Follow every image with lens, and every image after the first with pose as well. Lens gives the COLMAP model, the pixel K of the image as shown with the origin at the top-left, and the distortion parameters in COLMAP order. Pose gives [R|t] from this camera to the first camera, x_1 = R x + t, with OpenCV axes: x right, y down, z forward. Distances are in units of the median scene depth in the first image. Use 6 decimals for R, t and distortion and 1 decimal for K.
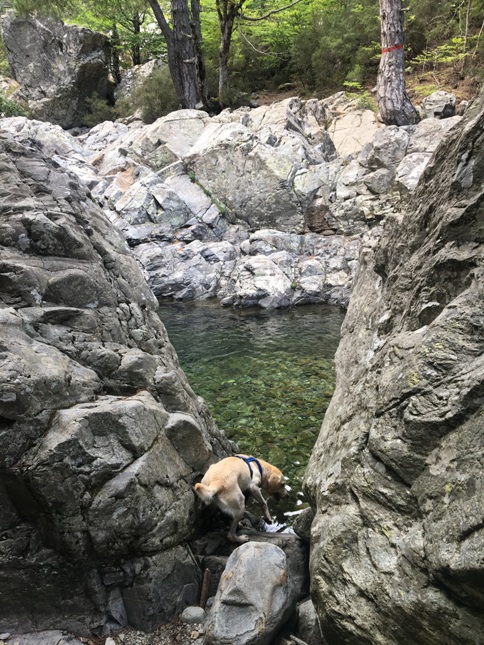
lens RADIAL K [[539.2, 0, 243.6], [0, 539.2, 328.3], [0, 0, 1]] dist [0.062772, -0.106646]
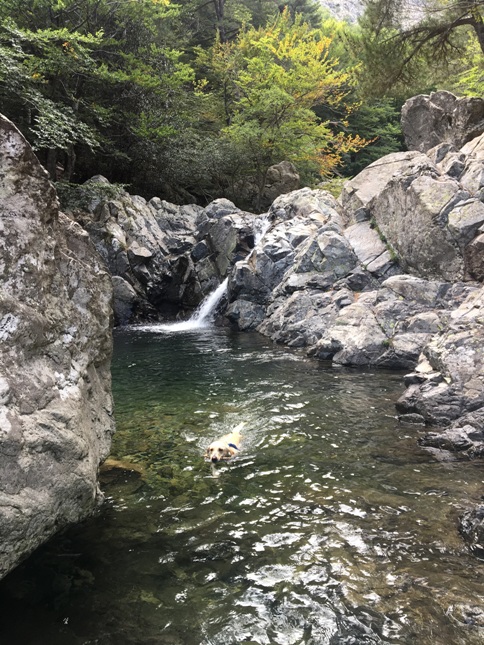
lens RADIAL K [[539.2, 0, 234.1], [0, 539.2, 320.9], [0, 0, 1]] dist [0.062772, -0.106646]
pose [[0.618683, 0.061326, -0.783244, 0.503860], [-0.190565, 0.978890, -0.073882, -0.009305], [0.762179, 0.194968, 0.617309, 0.315291]]
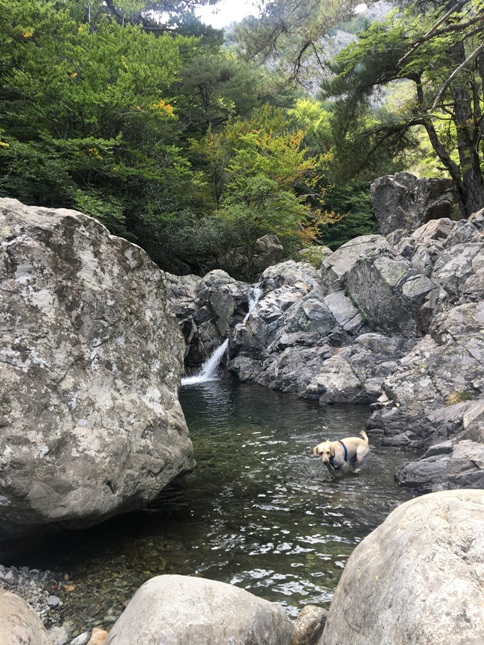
lens RADIAL K [[539.2, 0, 237.0], [0, 539.2, 324.4], [0, 0, 1]] dist [0.062772, -0.106646]
pose [[0.645282, -0.034052, -0.763185, 0.644335], [-0.163459, 0.969716, -0.181473, 0.028456], [0.746252, 0.241850, 0.620174, 0.159253]]
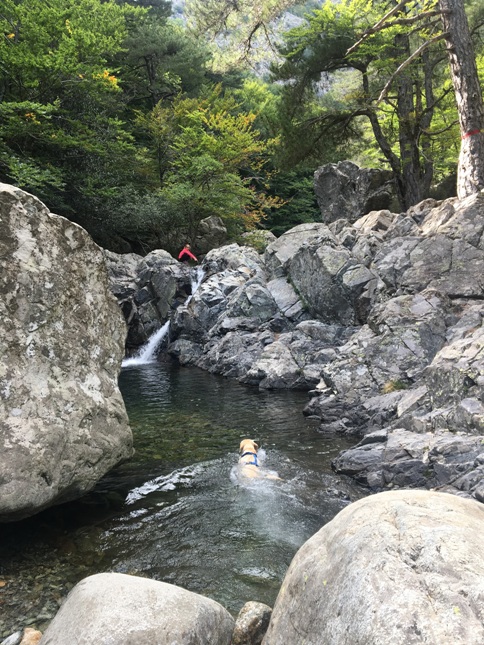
lens RADIAL K [[539.2, 0, 238.8], [0, 539.2, 324.9], [0, 0, 1]] dist [0.062772, -0.106646]
pose [[0.728541, 0.012913, -0.684881, 0.637091], [-0.173414, 0.970730, -0.166167, 0.022989], [0.662688, 0.239828, 0.709455, 0.159059]]
